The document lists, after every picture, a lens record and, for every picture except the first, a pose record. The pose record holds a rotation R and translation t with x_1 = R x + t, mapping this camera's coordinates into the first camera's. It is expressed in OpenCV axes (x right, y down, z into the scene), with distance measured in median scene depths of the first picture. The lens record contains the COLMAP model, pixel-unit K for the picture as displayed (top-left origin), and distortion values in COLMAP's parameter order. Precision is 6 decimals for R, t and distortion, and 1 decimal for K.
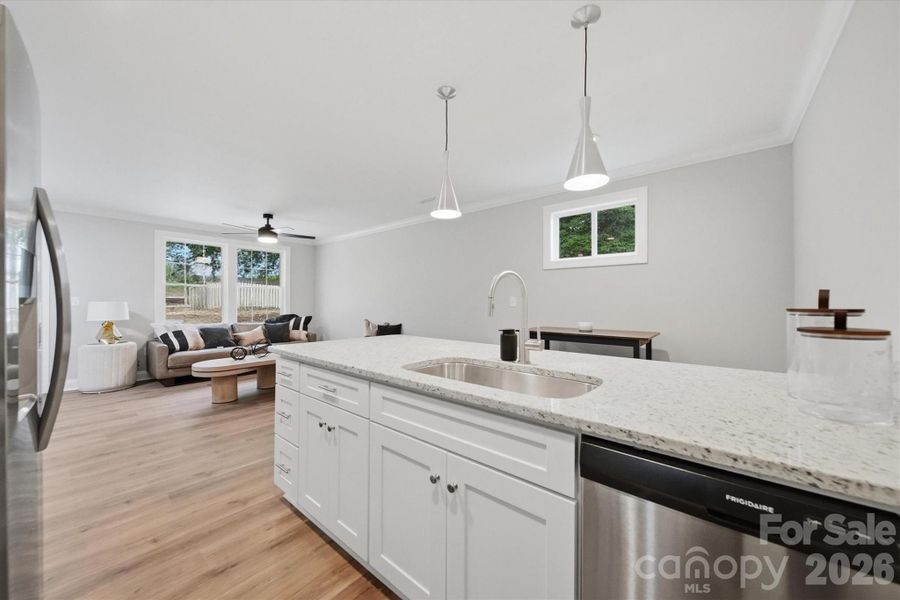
lens RADIAL K [[320.0, 0, 446.9], [0, 320.0, 301.9], [0, 0, 1]] dist [-0.003656, -0.000691]
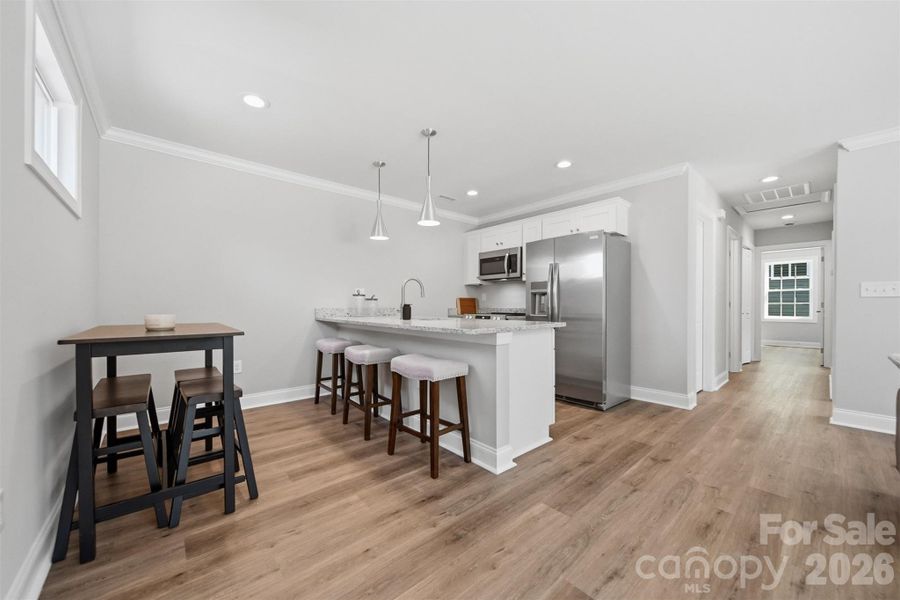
lens RADIAL K [[332.2, 0, 448.4], [0, 332.2, 306.7], [0, 0, 1]] dist [-0.004816, 0.000267]
pose [[-0.987049, 0.001752, 0.160411, -0.209121], [0.002544, 0.999986, 0.004731, 0.043336], [-0.160401, 0.005078, -0.987039, 1.593539]]
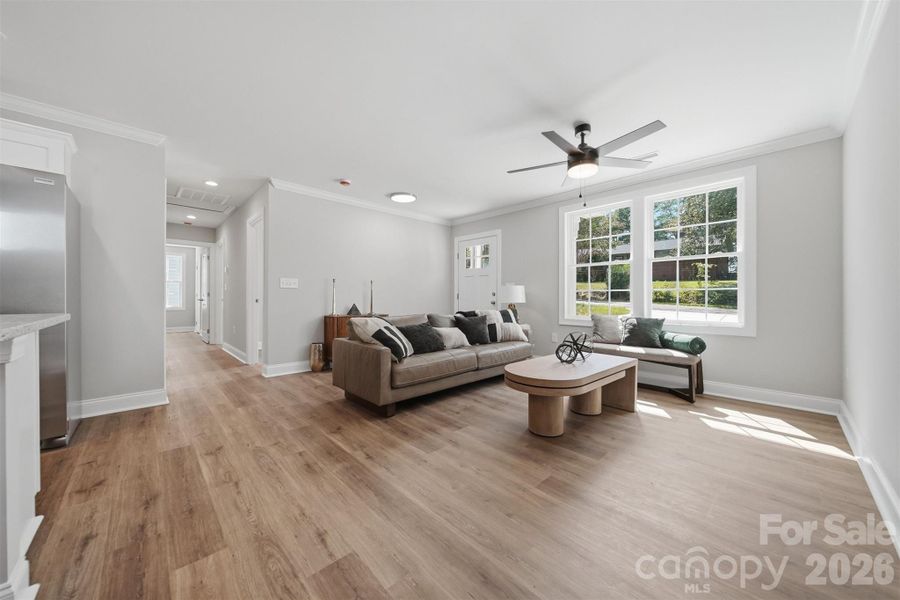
lens RADIAL K [[320.0, 0, 455.7], [0, 320.0, 300.9], [0, 0, 1]] dist [-0.003656, -0.000691]
pose [[-0.108599, 0.013649, -0.993992, 0.074106], [-0.003118, 0.999896, 0.014071, 0.058134], [0.994081, 0.004627, -0.108545, 1.364508]]
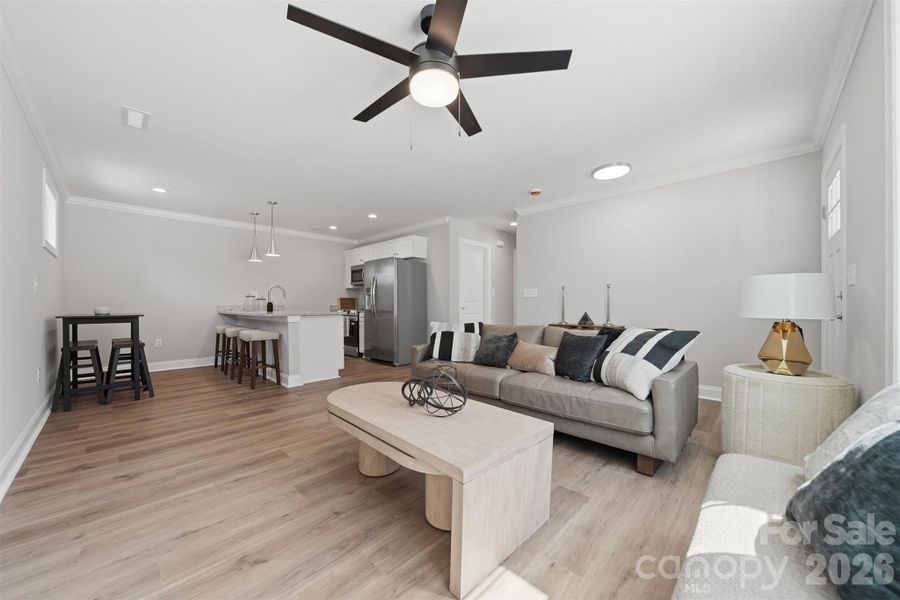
lens RADIAL K [[320.0, 0, 440.4], [0, 320.0, 304.9], [0, 0, 1]] dist [-0.003656, -0.000691]
pose [[-0.997168, 0.005760, 0.074982, -0.936957], [0.005931, 0.999980, 0.002064, 0.056248], [-0.074968, 0.002503, -0.997183, 2.168078]]
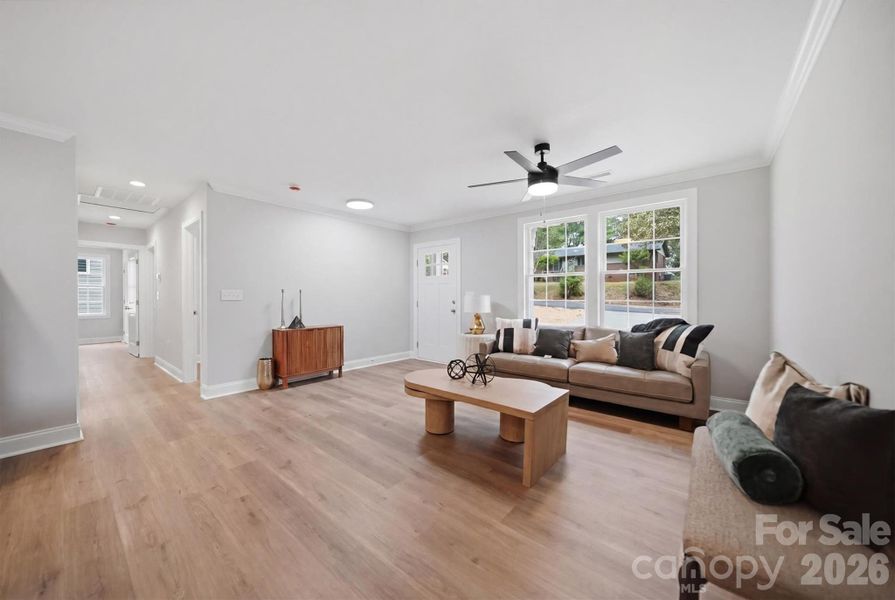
lens RADIAL K [[318.2, 0, 451.4], [0, 318.2, 300.6], [0, 0, 1]] dist [-0.003656, -0.000691]
pose [[0.006575, 0.014246, -0.999877, 0.038167], [0.001210, 0.999898, 0.014254, 0.006062], [0.999978, -0.001303, 0.006557, 1.356603]]
